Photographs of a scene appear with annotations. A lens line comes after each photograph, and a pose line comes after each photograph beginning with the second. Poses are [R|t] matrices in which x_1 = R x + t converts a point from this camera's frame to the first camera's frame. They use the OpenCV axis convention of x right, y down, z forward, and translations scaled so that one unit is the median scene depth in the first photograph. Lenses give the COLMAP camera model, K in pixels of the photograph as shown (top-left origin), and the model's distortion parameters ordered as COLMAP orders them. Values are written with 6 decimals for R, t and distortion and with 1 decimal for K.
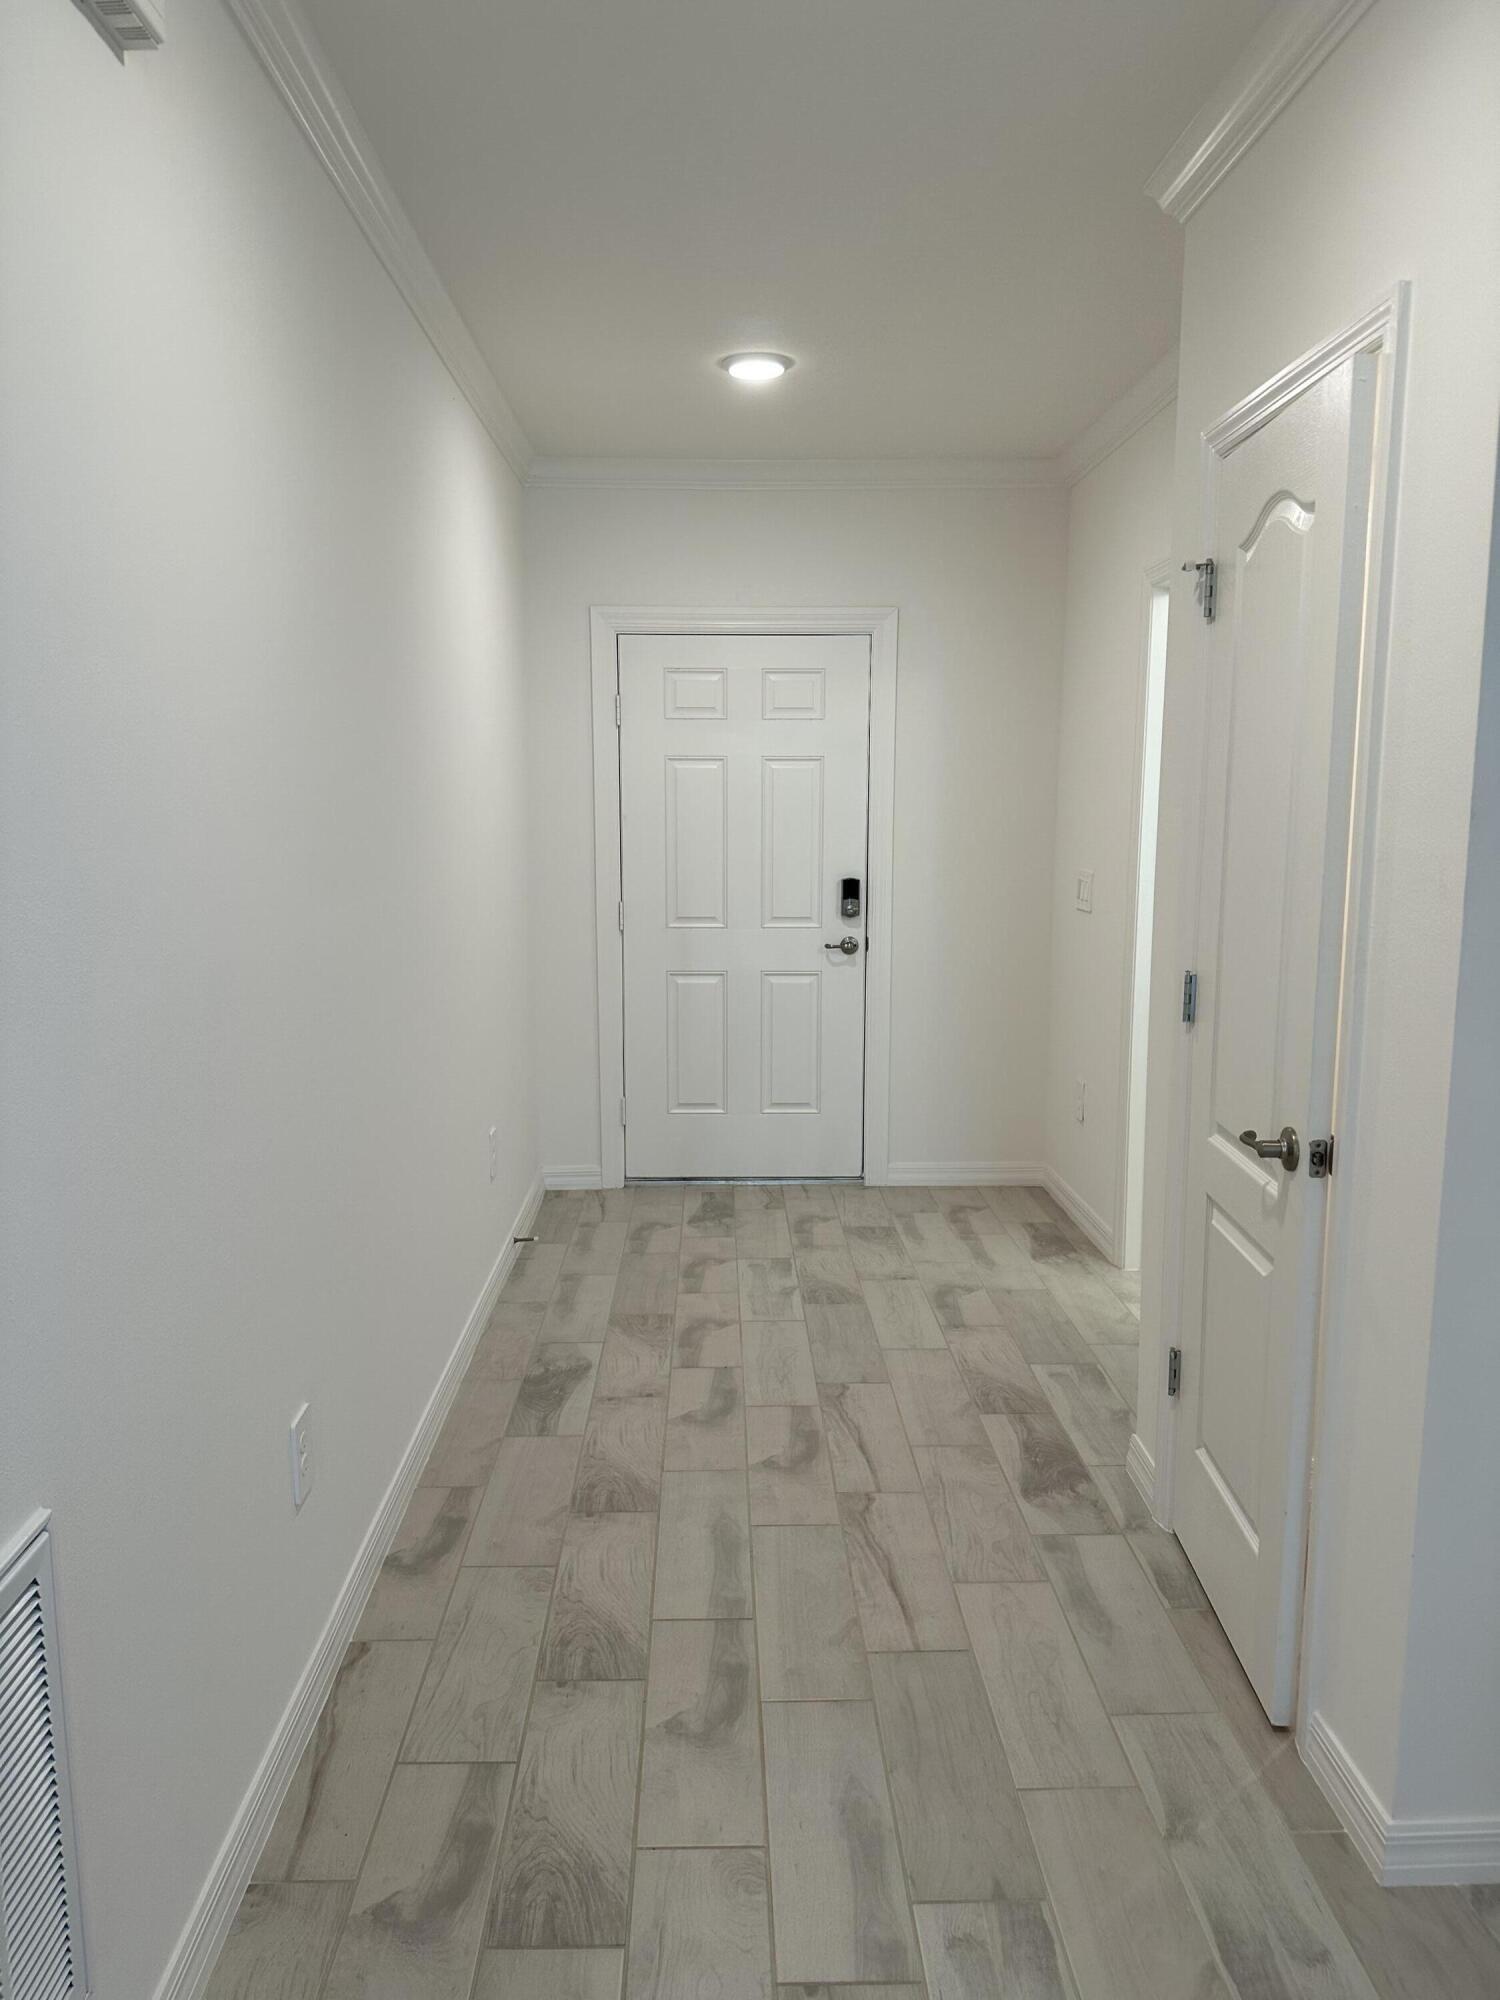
lens RADIAL K [[1395.2, 0, 707.5], [0, 1395.2, 1010.1], [0, 0, 1]] dist [0.068980, -0.097116]
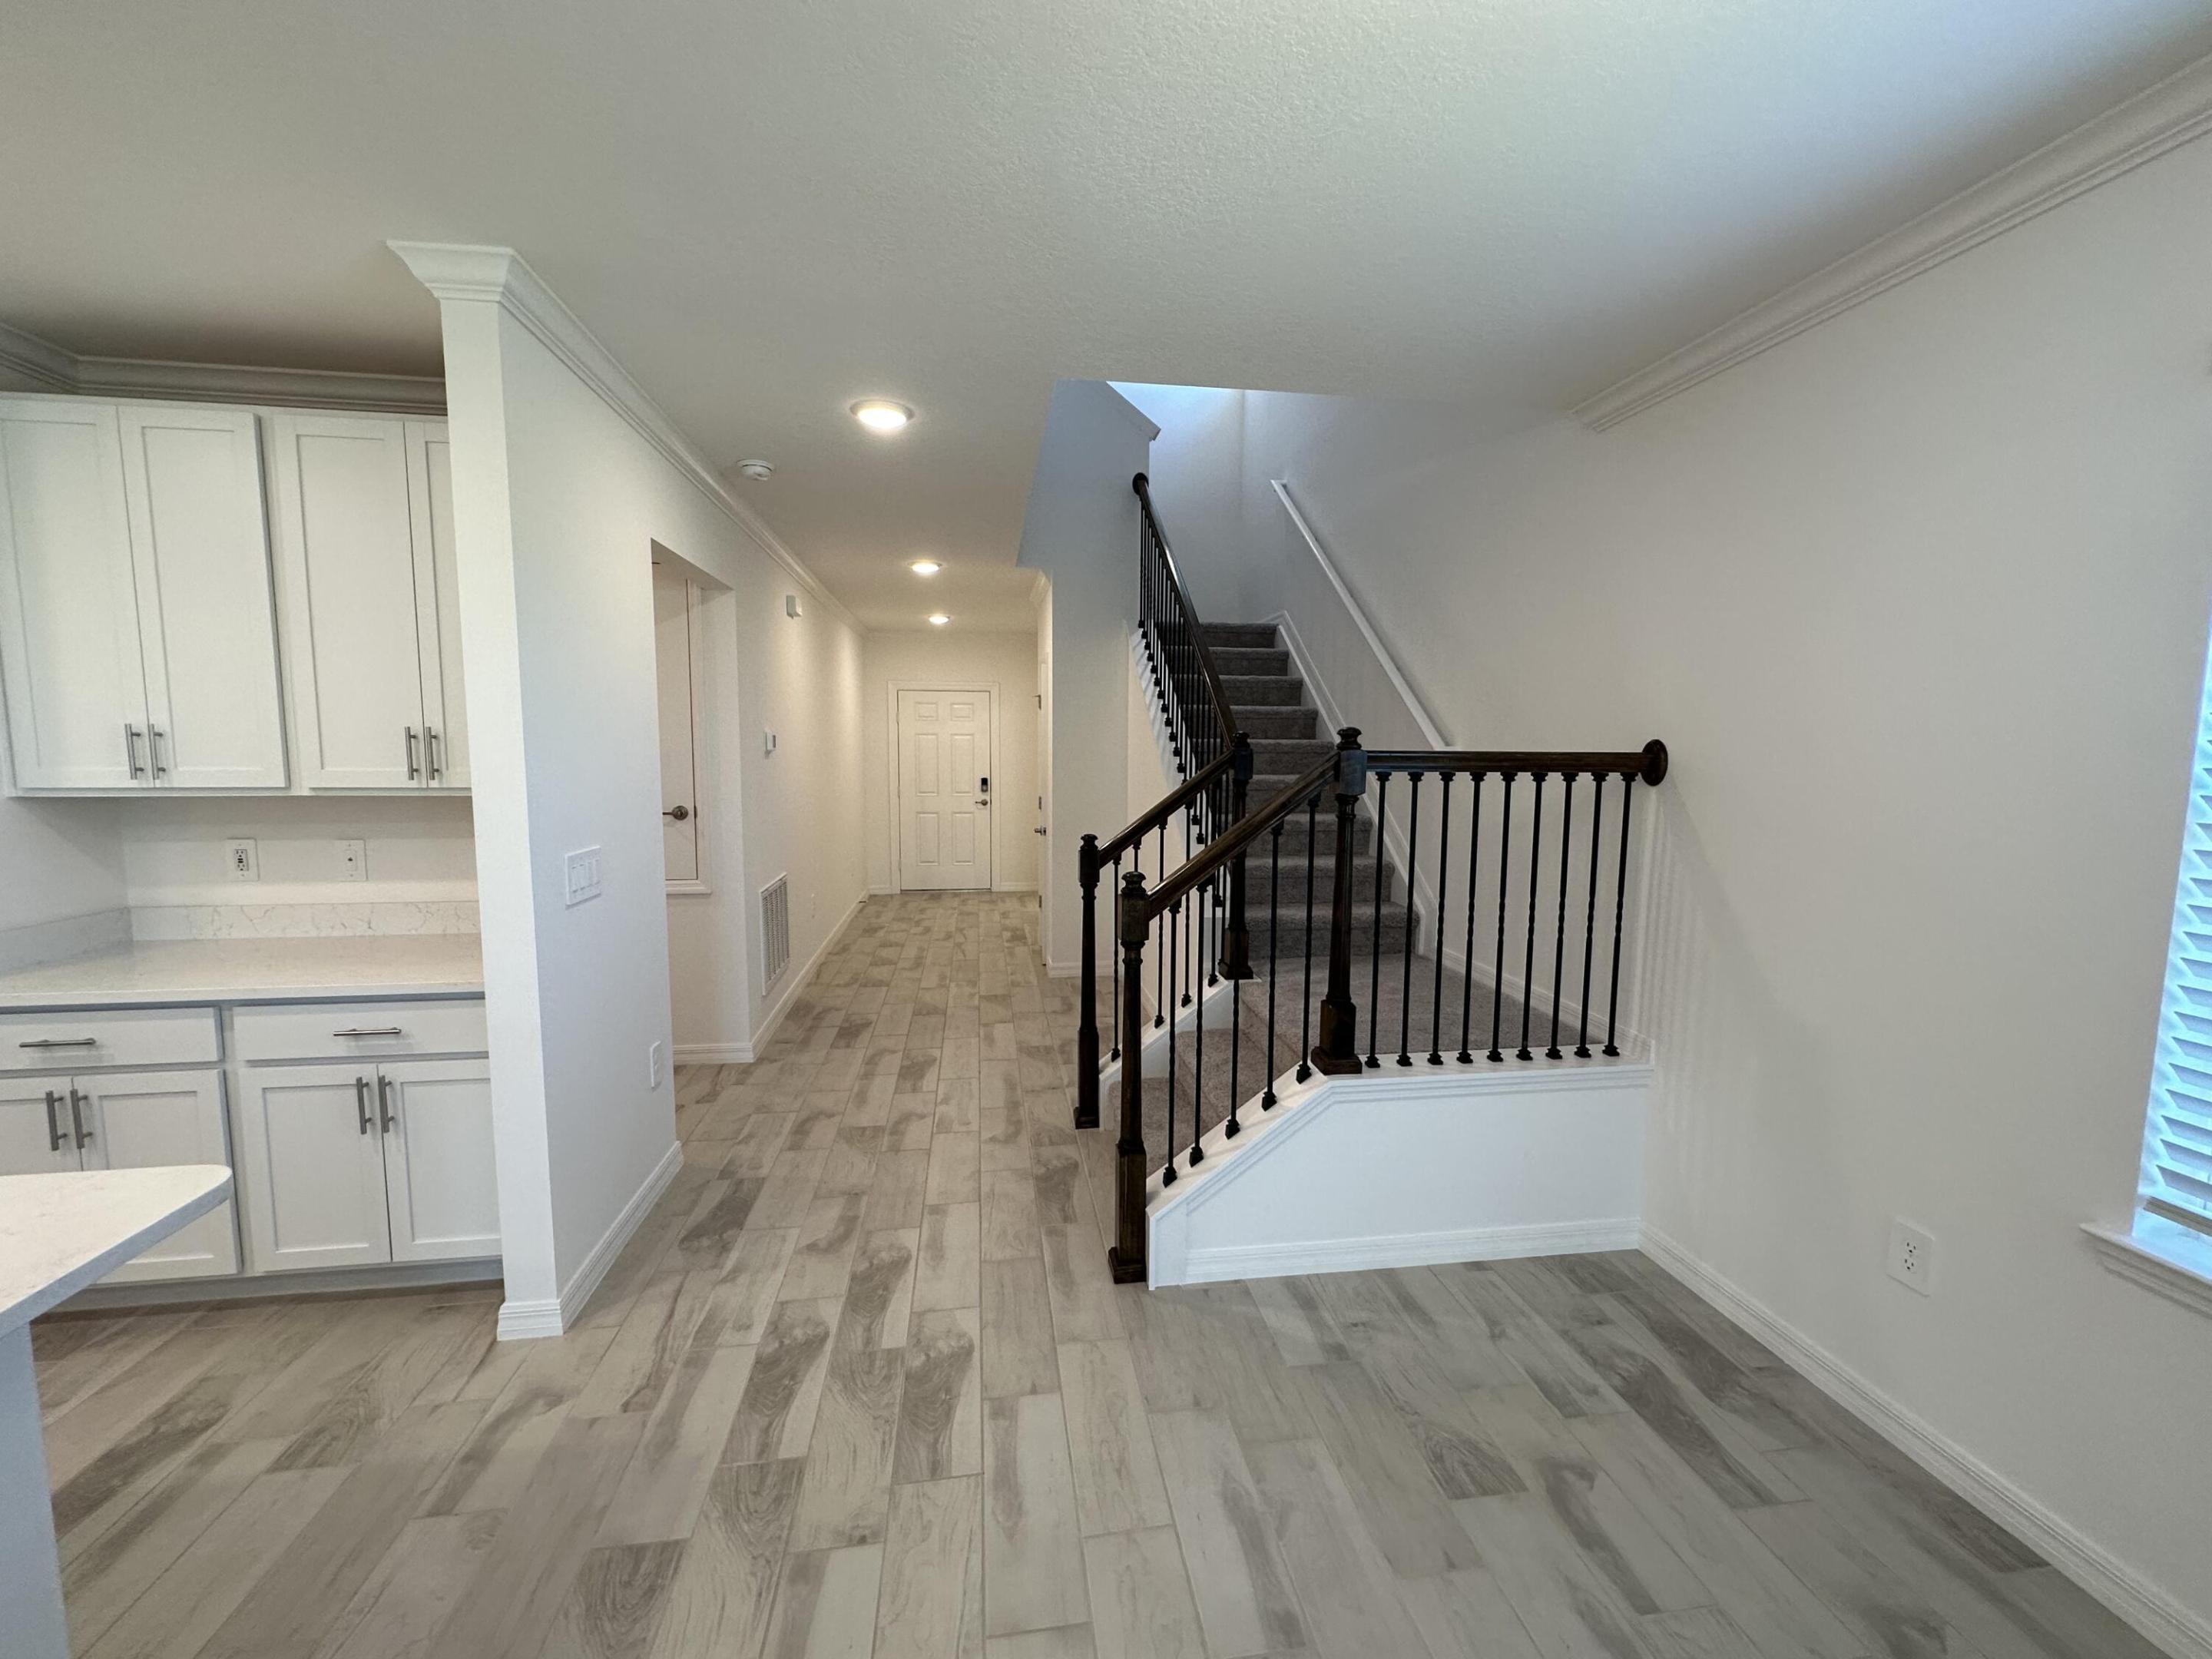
lens RADIAL K [[881.9, 0, 1116.9], [0, 881.9, 829.3], [0, 0, 1]] dist [-0.002189, 0.002196]
pose [[0.987161, -0.004310, 0.159668, 0.108747], [0.012853, 0.998538, -0.052513, 0.134035], [-0.159208, 0.053891, 0.985773, -0.998961]]
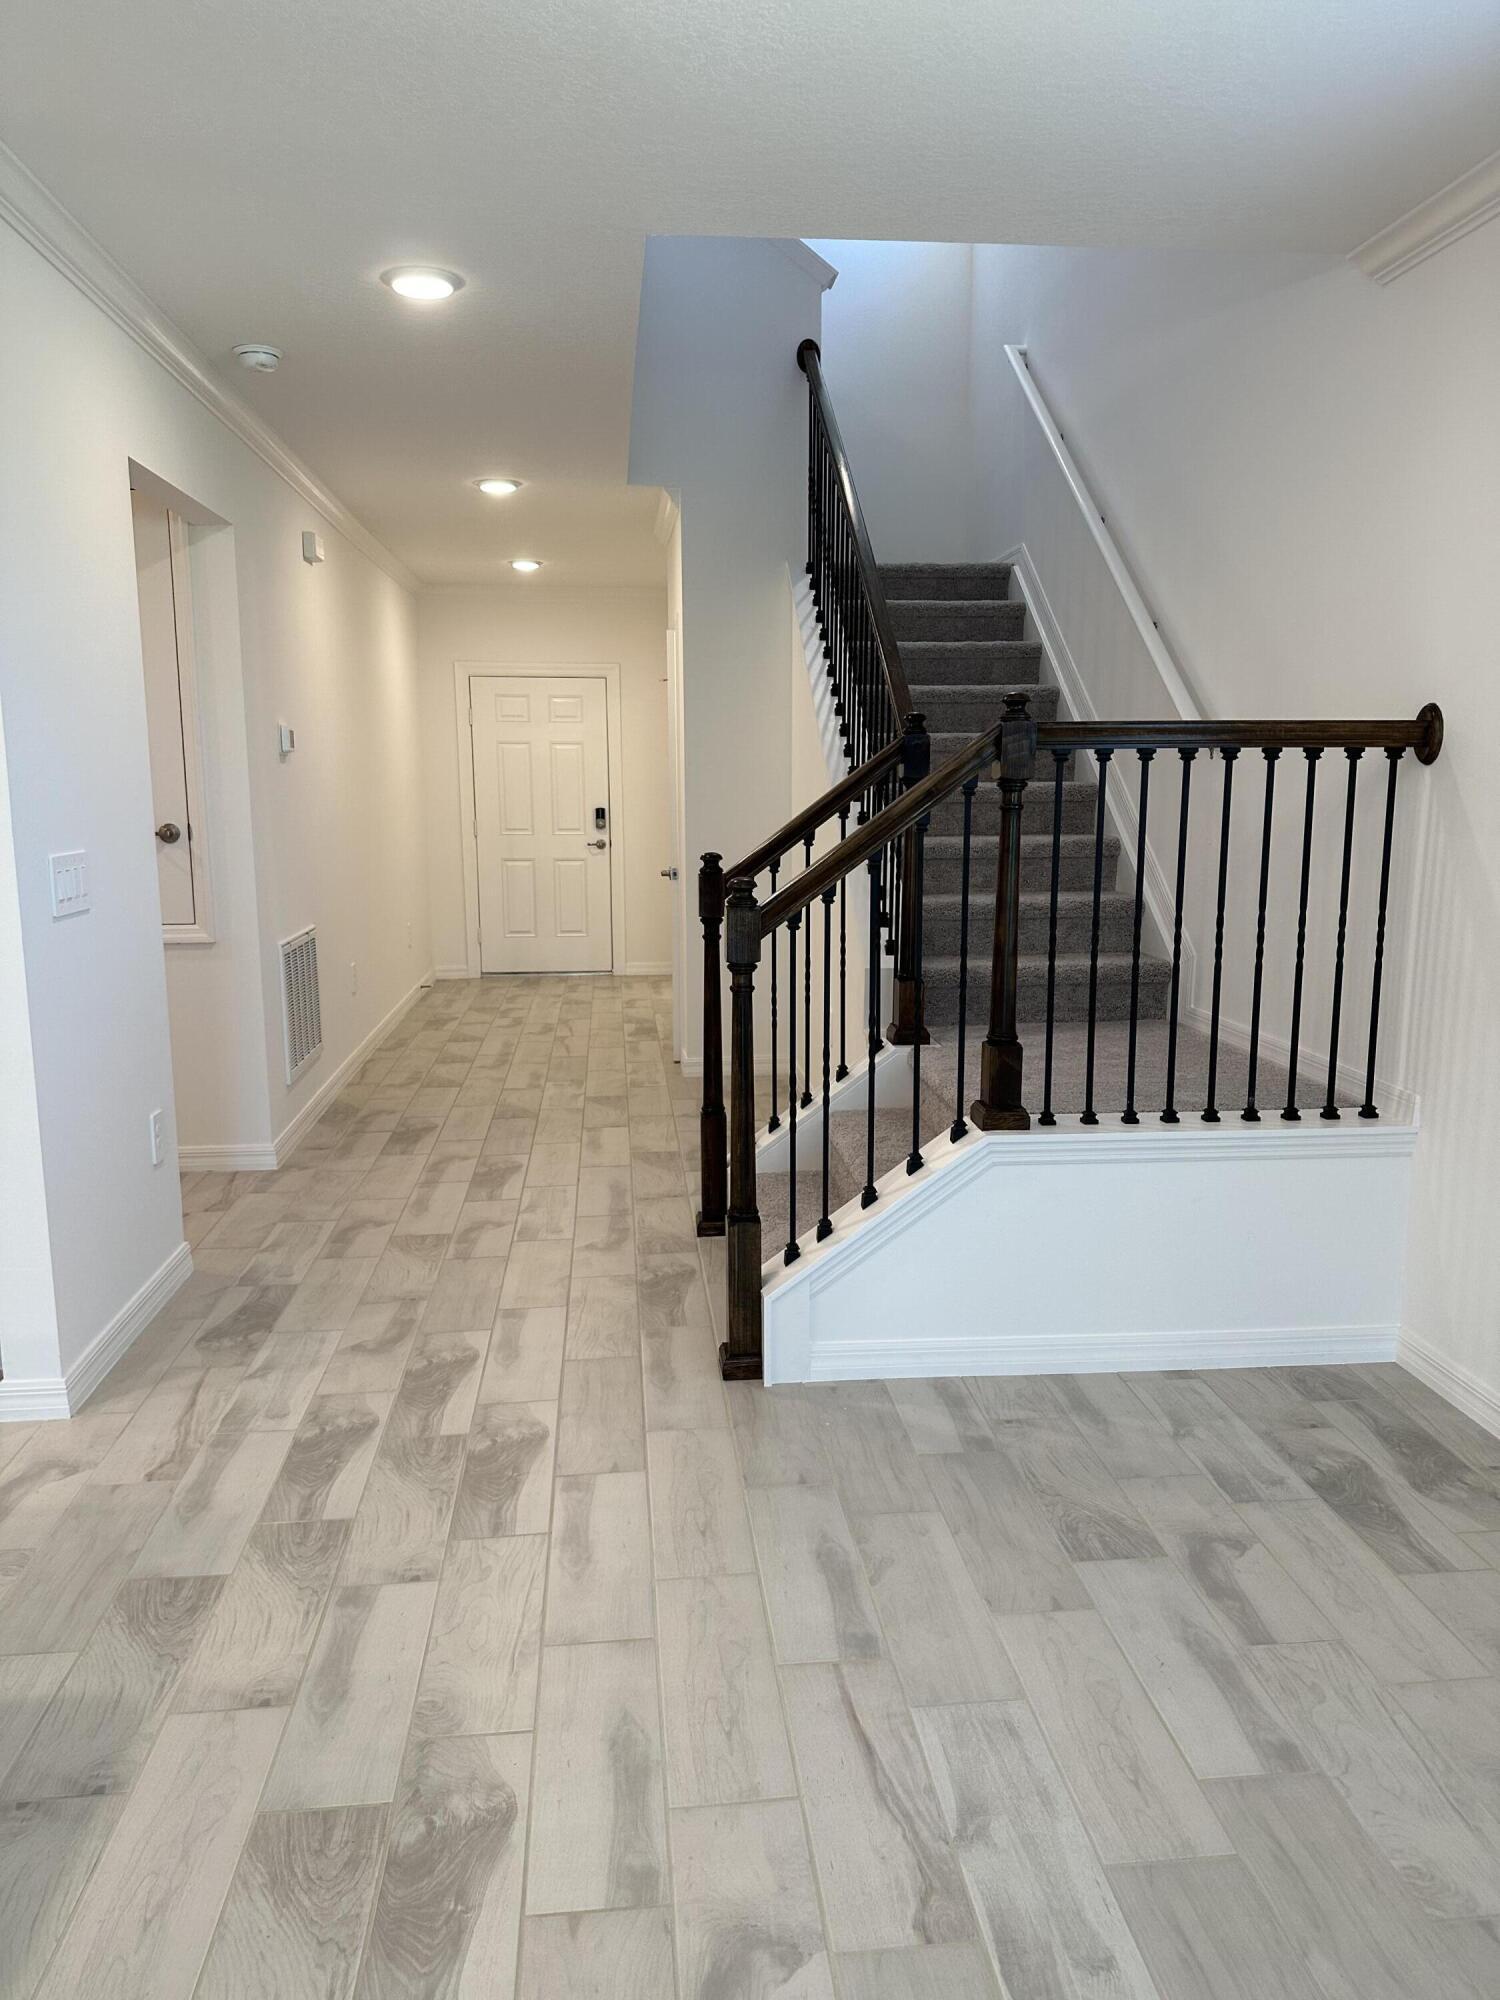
lens RADIAL K [[1395.2, 0, 767.7], [0, 1395.2, 1004.6], [0, 0, 1]] dist [0.068980, -0.097116]
pose [[0.993364, -0.017325, 0.113702, 0.142662], [0.015777, 0.999770, 0.014497, 0.193002], [-0.113927, -0.012607, 0.993409, -1.178186]]
